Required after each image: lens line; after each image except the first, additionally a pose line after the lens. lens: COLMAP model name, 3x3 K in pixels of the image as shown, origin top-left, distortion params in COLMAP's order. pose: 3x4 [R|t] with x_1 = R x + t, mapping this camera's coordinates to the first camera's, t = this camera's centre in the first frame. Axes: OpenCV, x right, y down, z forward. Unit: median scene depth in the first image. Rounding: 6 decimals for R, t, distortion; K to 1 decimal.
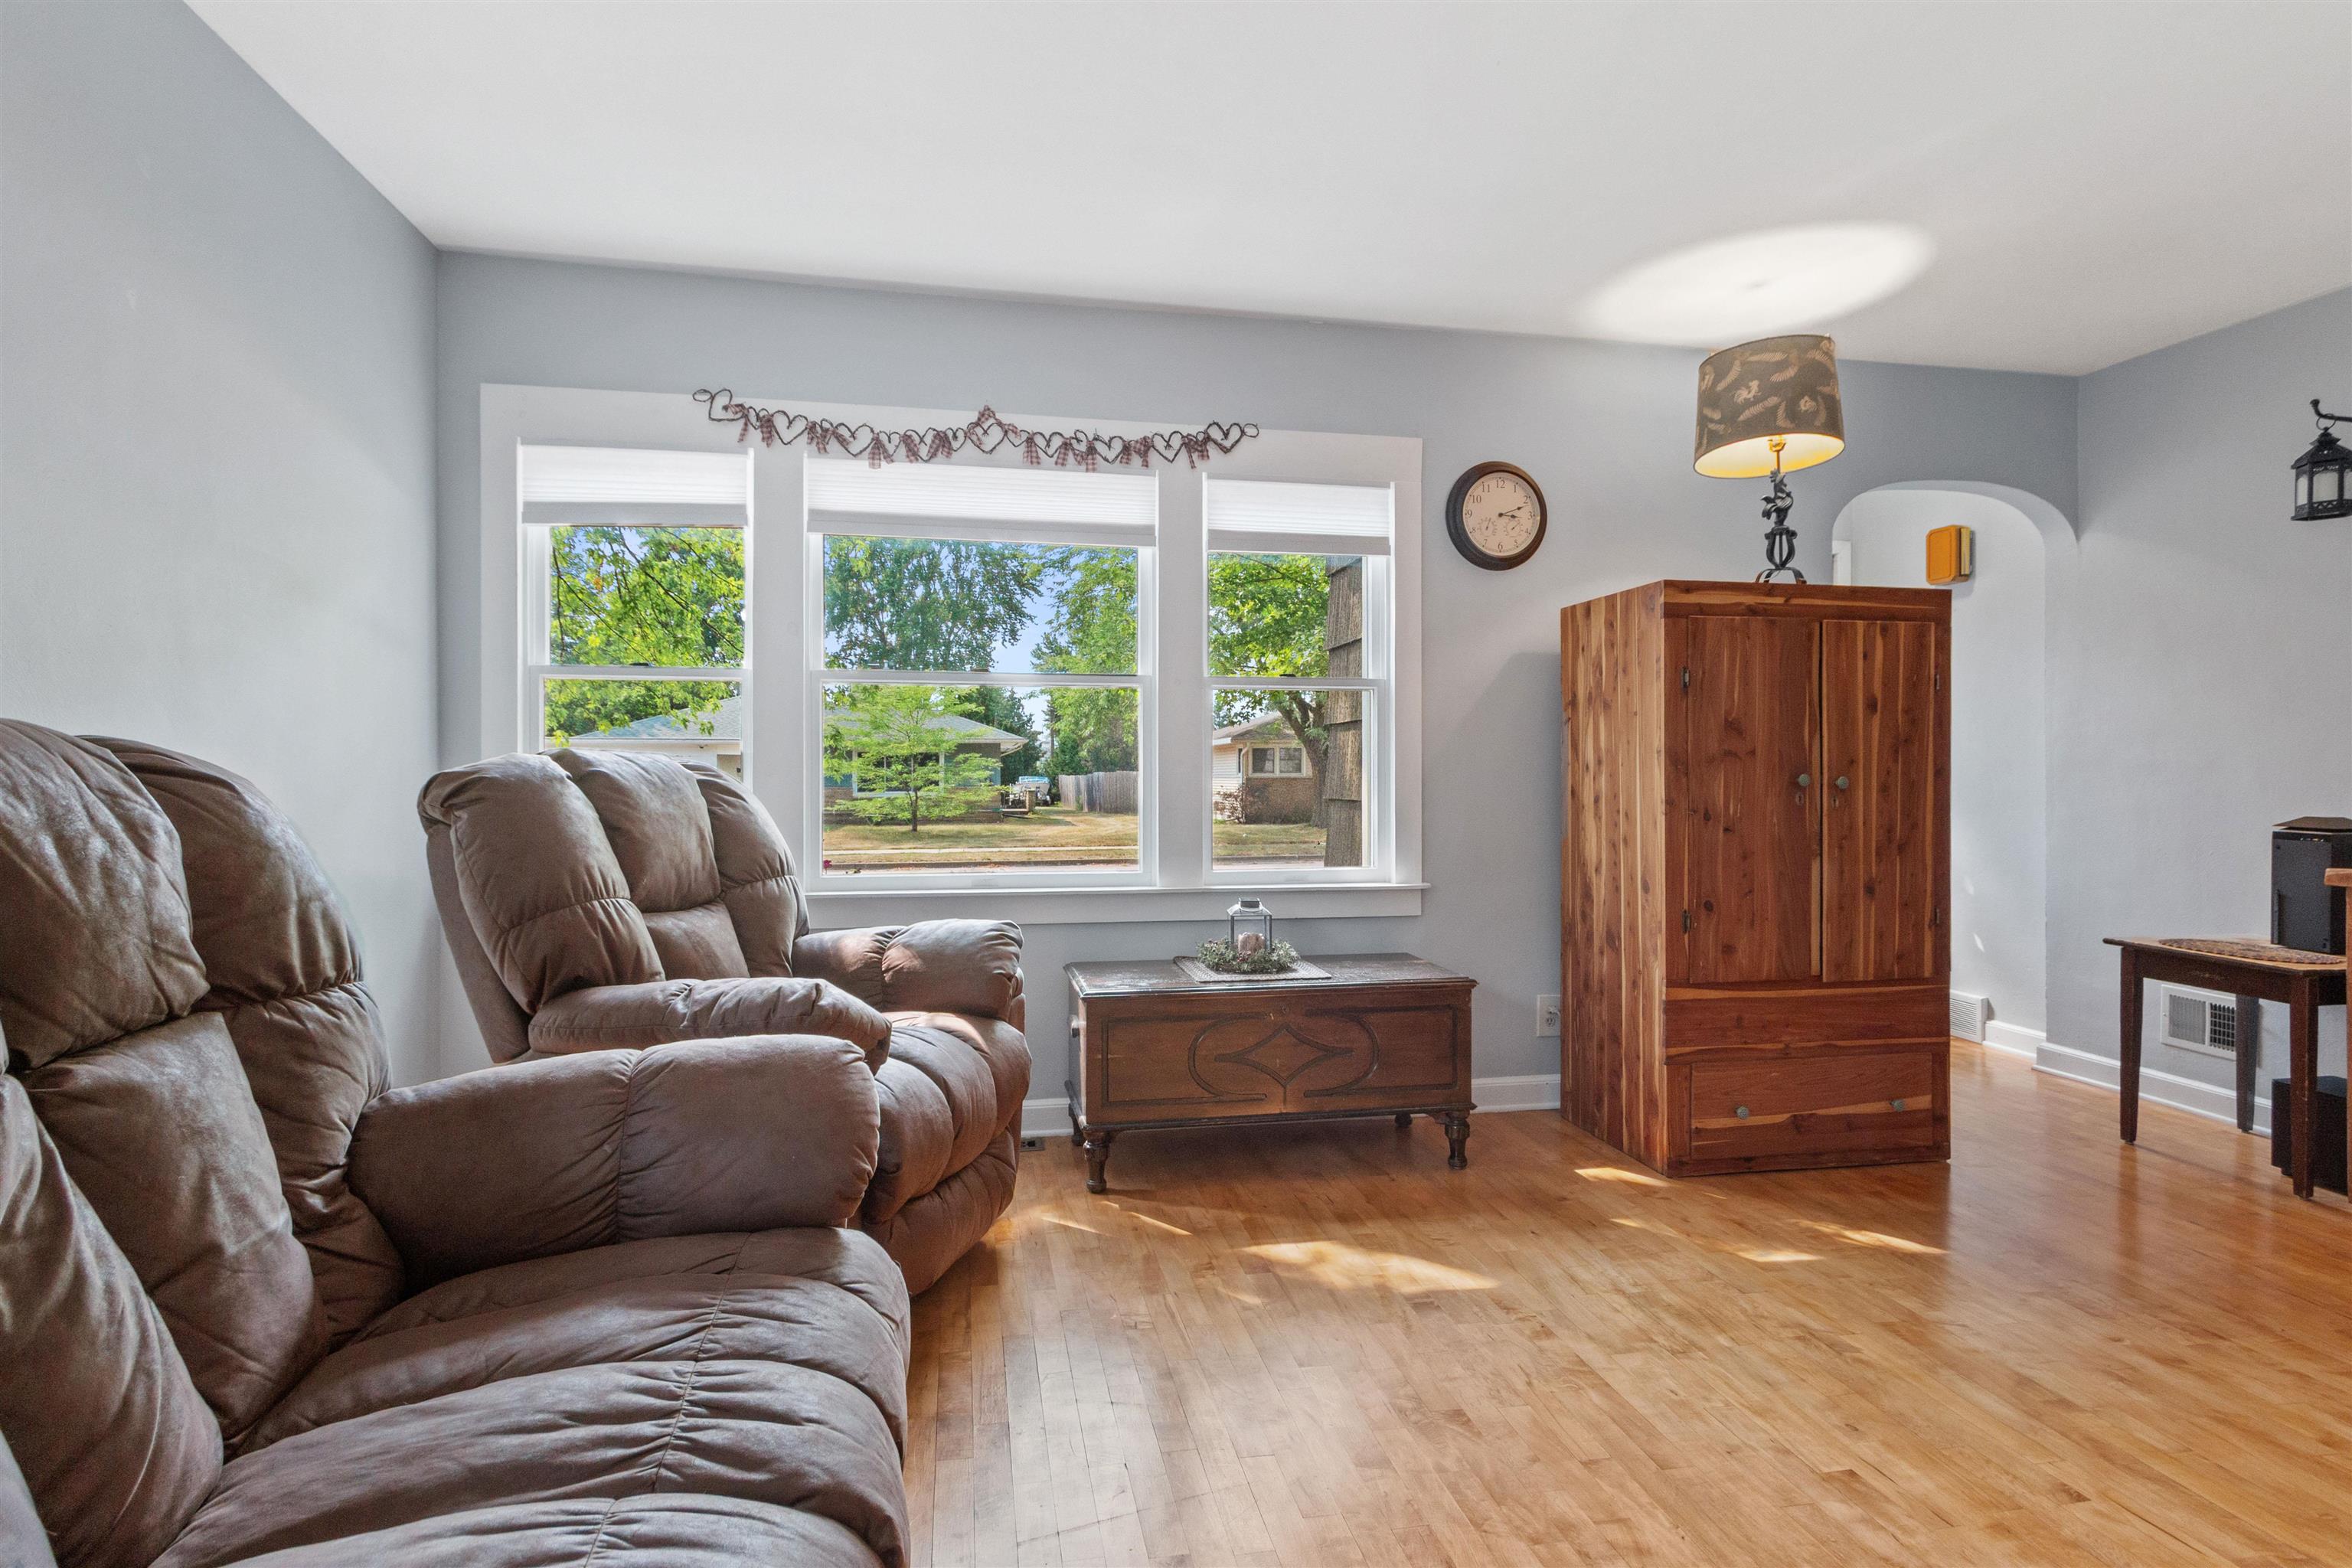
lens RADIAL K [[1159.5, 0, 1170.2], [0, 1159.5, 775.9], [0, 0, 1]] dist [0.000474, -0.000165]
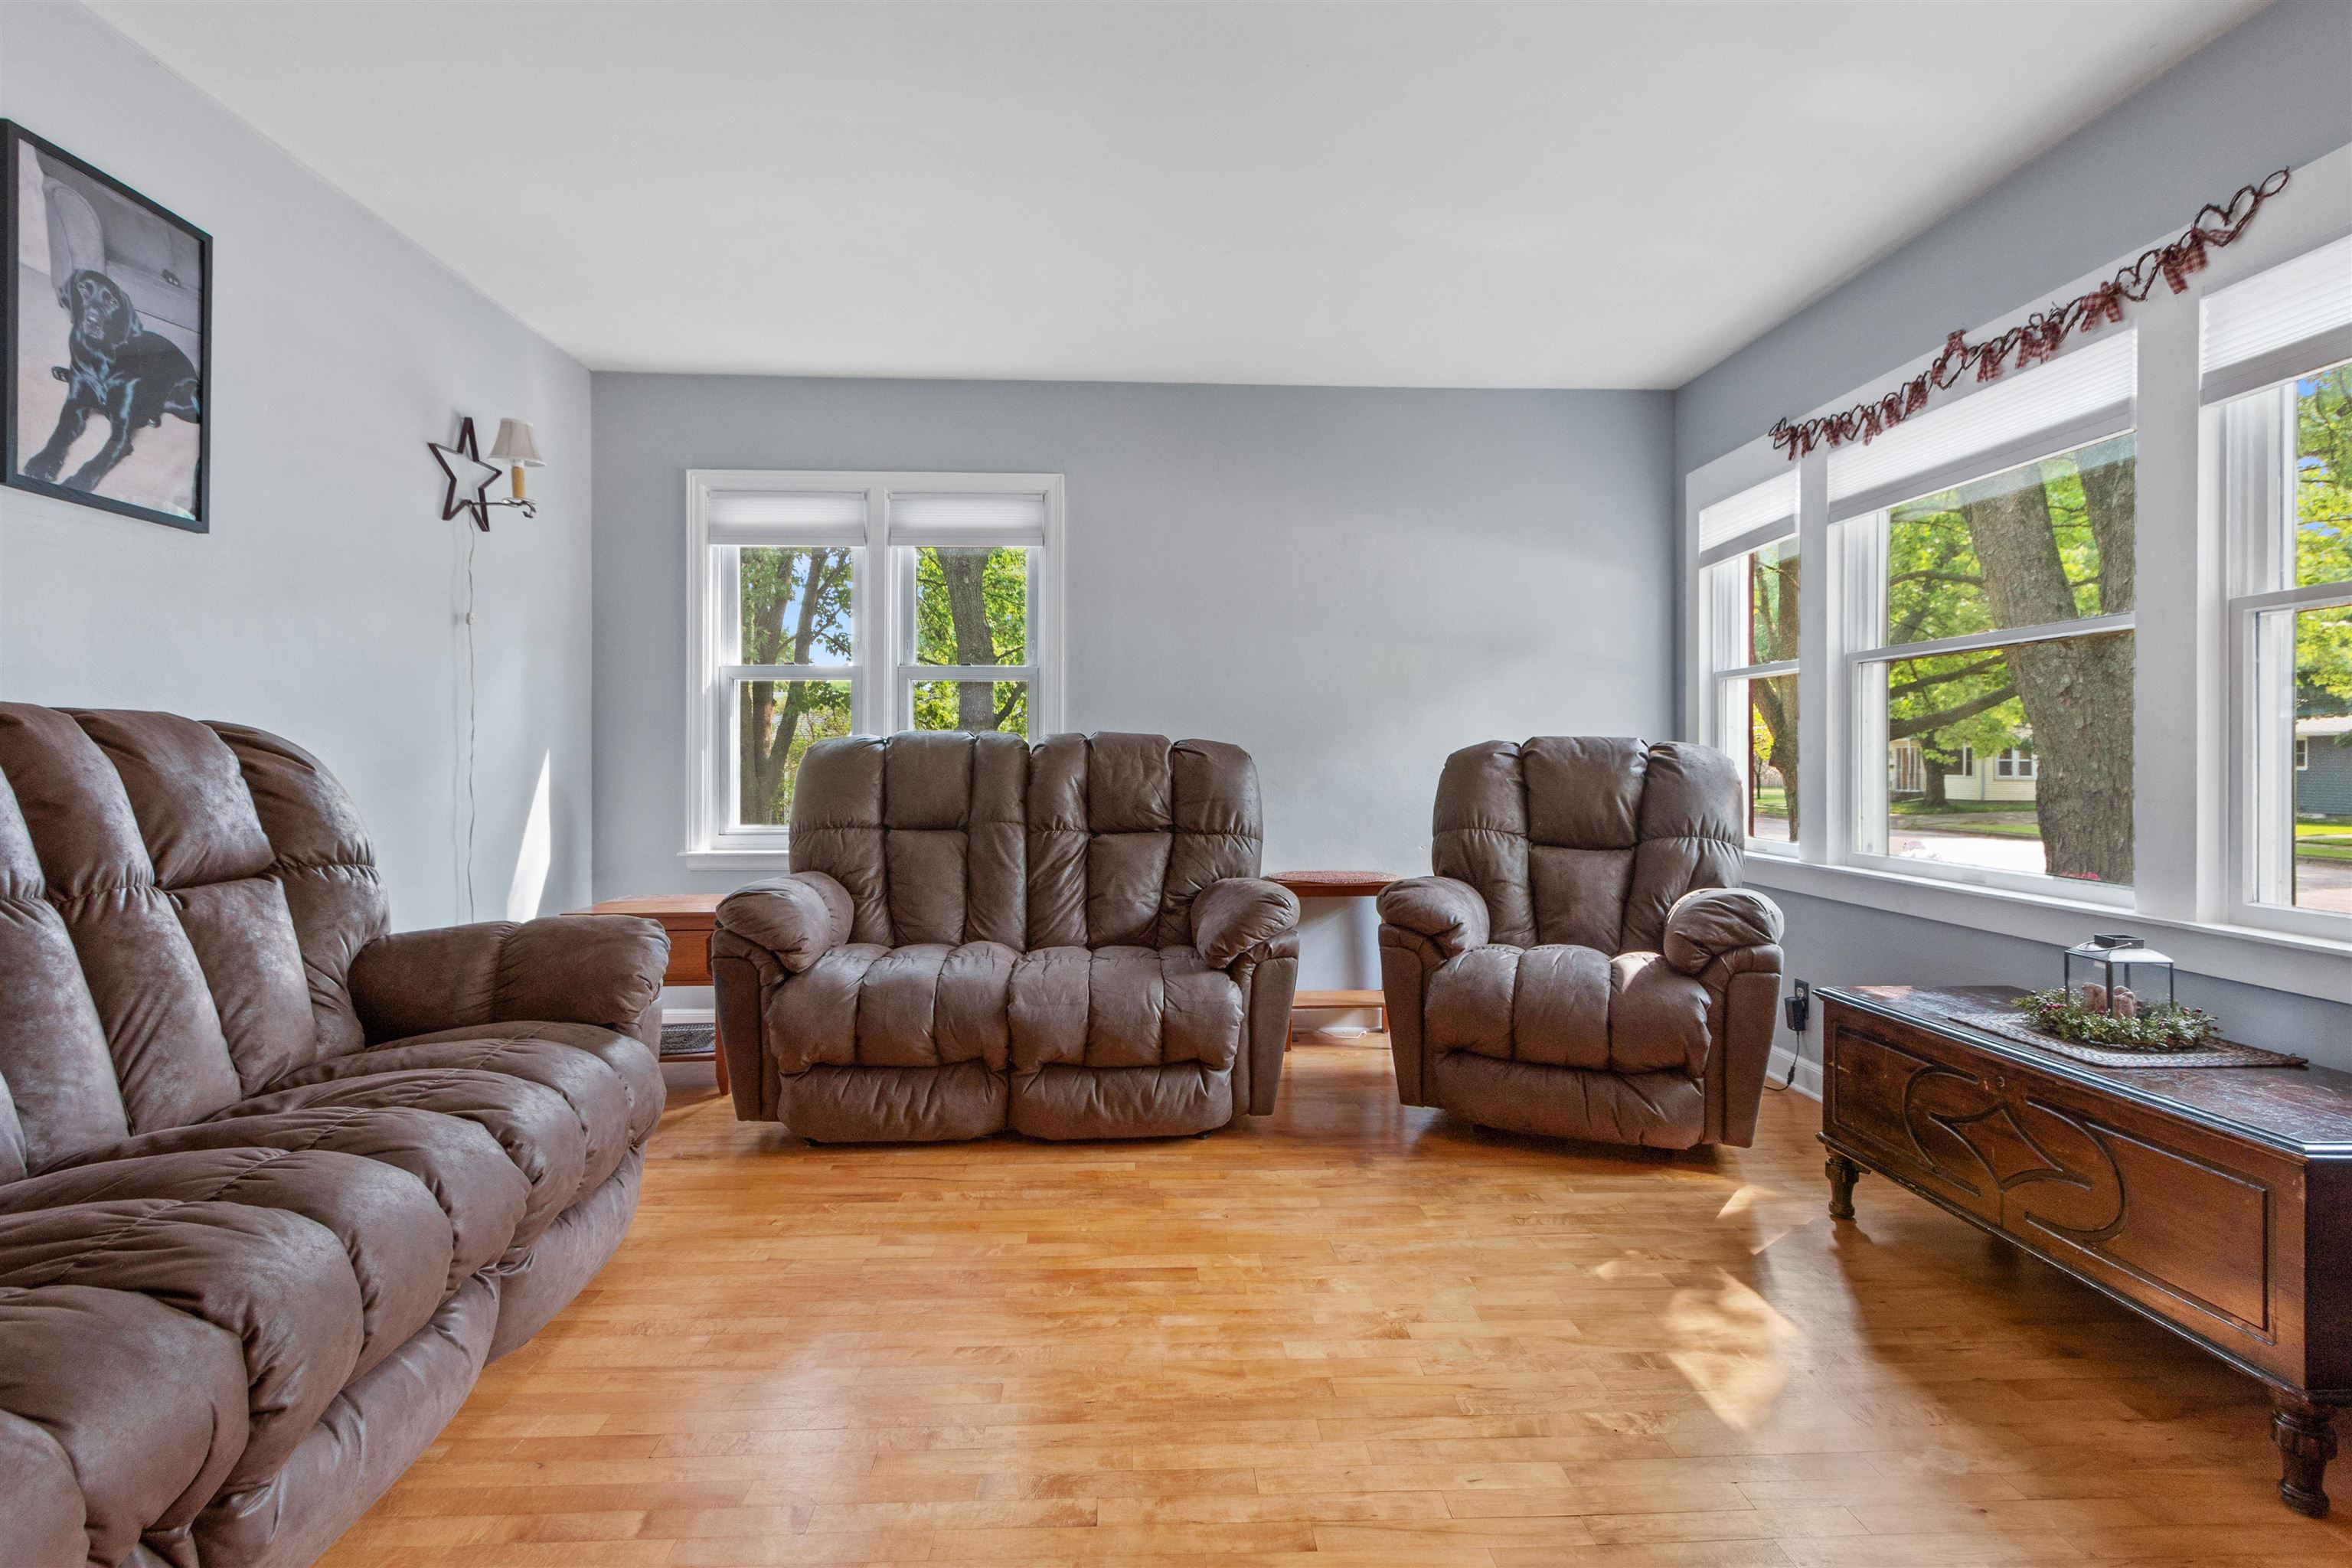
lens RADIAL K [[1096.3, 0, 1179.3], [0, 1096.3, 756.3], [0, 0, 1]] dist [0.001908, -0.001230]
pose [[-0.126416, -0.001883, -0.991975, 0.801733], [-0.003096, 0.999994, -0.001504, 0.005169], [0.991972, 0.002881, -0.126421, 0.568534]]
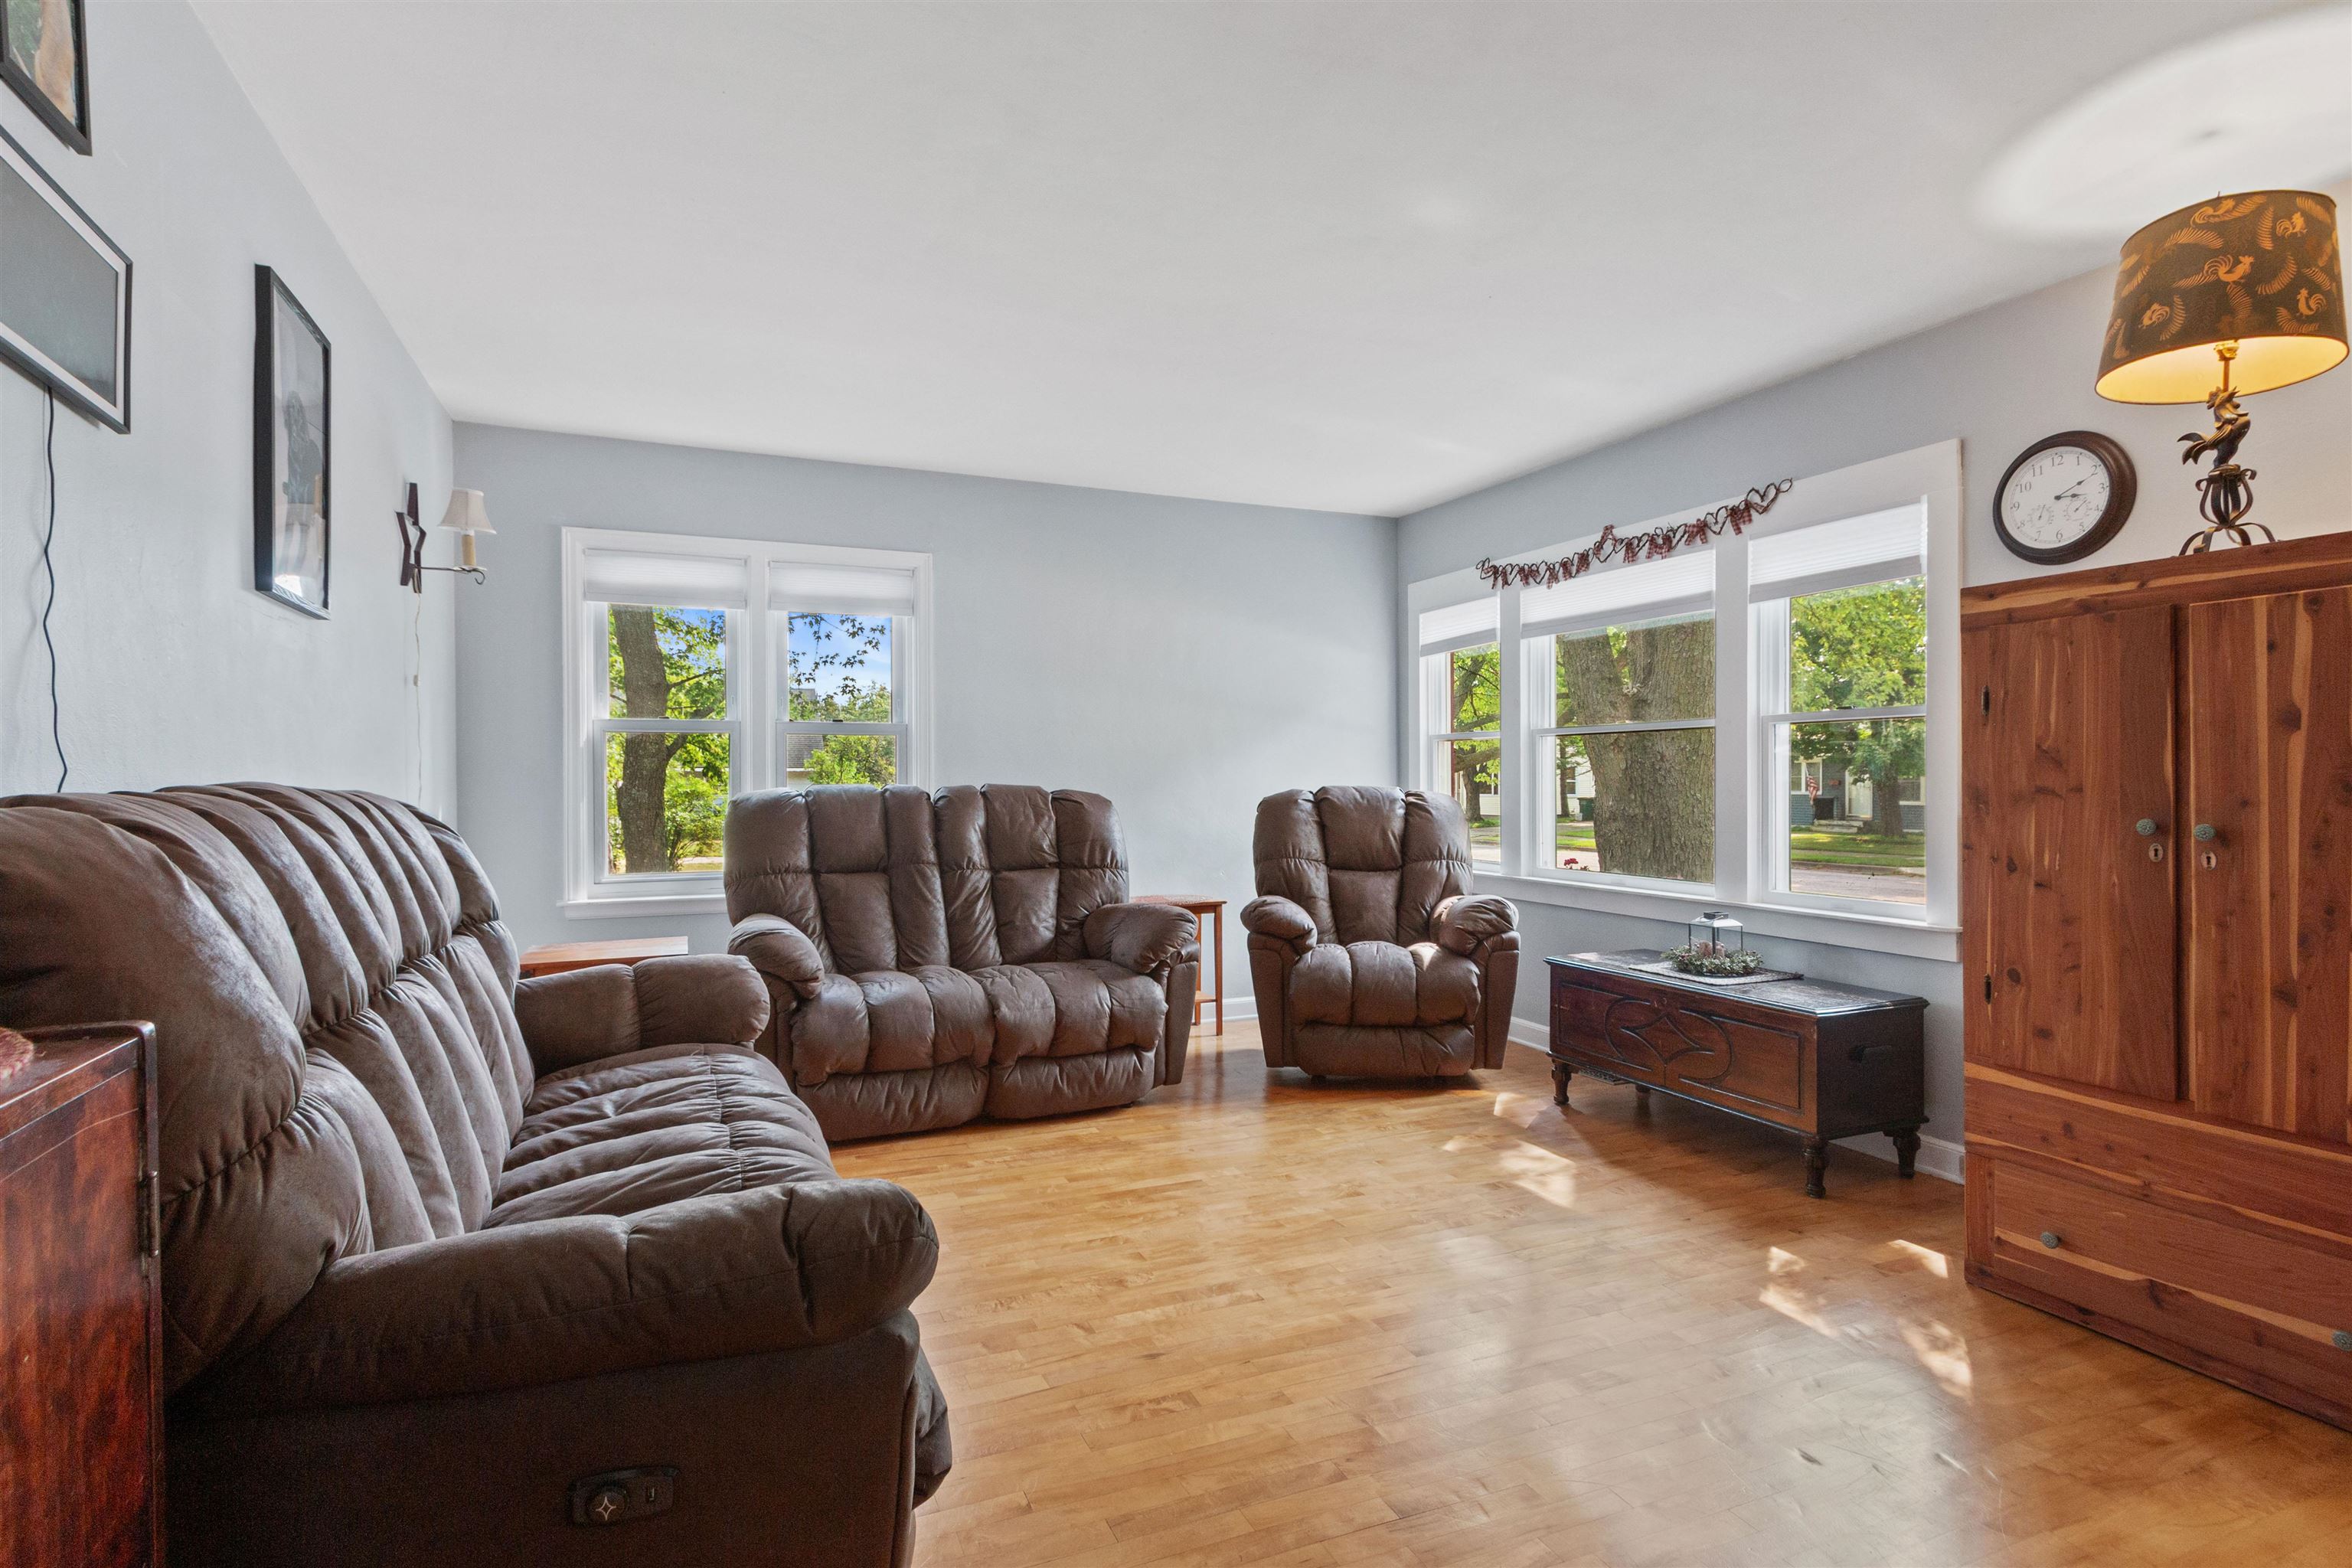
lens RADIAL K [[1139.0, 0, 1176.0], [0, 1139.0, 784.0], [0, 0, 1]] dist [0.001129, 0.000129]
pose [[0.228399, 0.001827, -0.973566, 1.098857], [0.001570, 0.999996, 0.002245, -0.026095], [0.973566, -0.002041, 0.228395, 0.229337]]
